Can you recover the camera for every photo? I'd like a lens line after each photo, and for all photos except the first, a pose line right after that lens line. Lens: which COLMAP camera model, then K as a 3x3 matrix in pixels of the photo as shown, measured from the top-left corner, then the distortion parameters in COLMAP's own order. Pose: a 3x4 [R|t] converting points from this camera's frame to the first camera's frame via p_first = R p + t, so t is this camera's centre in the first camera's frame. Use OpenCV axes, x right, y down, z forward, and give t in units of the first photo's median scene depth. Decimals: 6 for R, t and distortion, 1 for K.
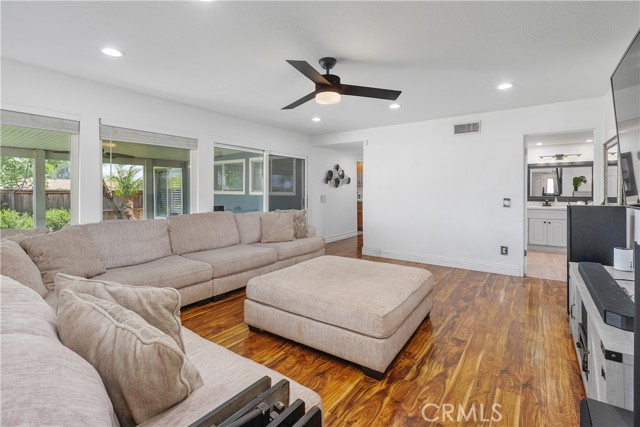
lens RADIAL K [[297.7, 0, 321.0], [0, 297.7, 192.2], [0, 0, 1]] dist [0.000641, 0.000089]
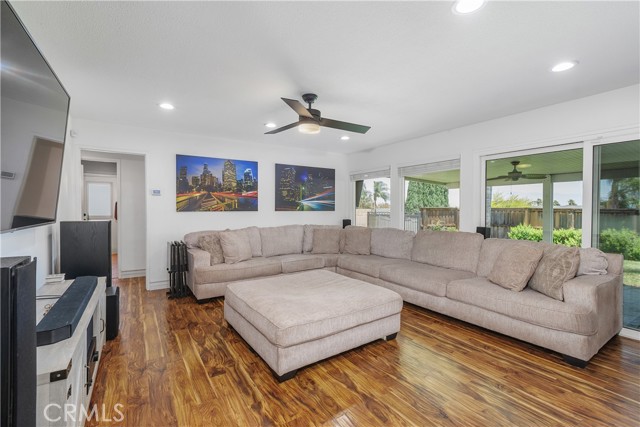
lens RADIAL K [[289.7, 0, 319.5], [0, 289.7, 207.8], [0, 0, 1]] dist [0.000662, 0.000261]
pose [[-0.368526, -0.006291, -0.929596, 1.154258], [-0.005905, 0.999973, -0.004426, -0.002030], [0.929599, 0.003859, -0.368553, 1.586772]]
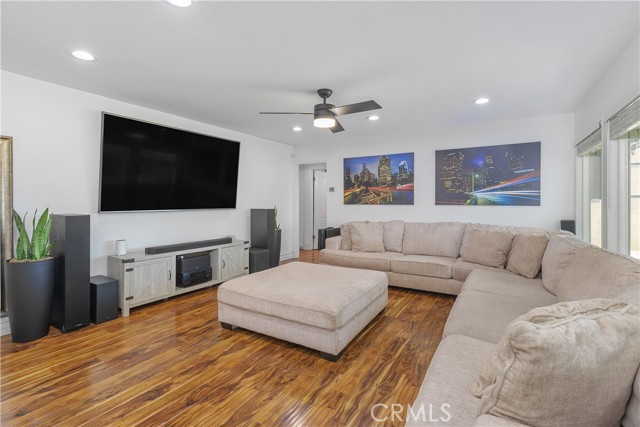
lens RADIAL K [[289.7, 0, 319.5], [0, 289.7, 207.8], [0, 0, 1]] dist [0.000662, 0.000261]
pose [[-0.997979, -0.003007, -0.063477, 0.123061], [-0.004737, 0.999621, 0.027126, -0.014912], [0.063371, 0.027372, -0.997615, 2.333362]]
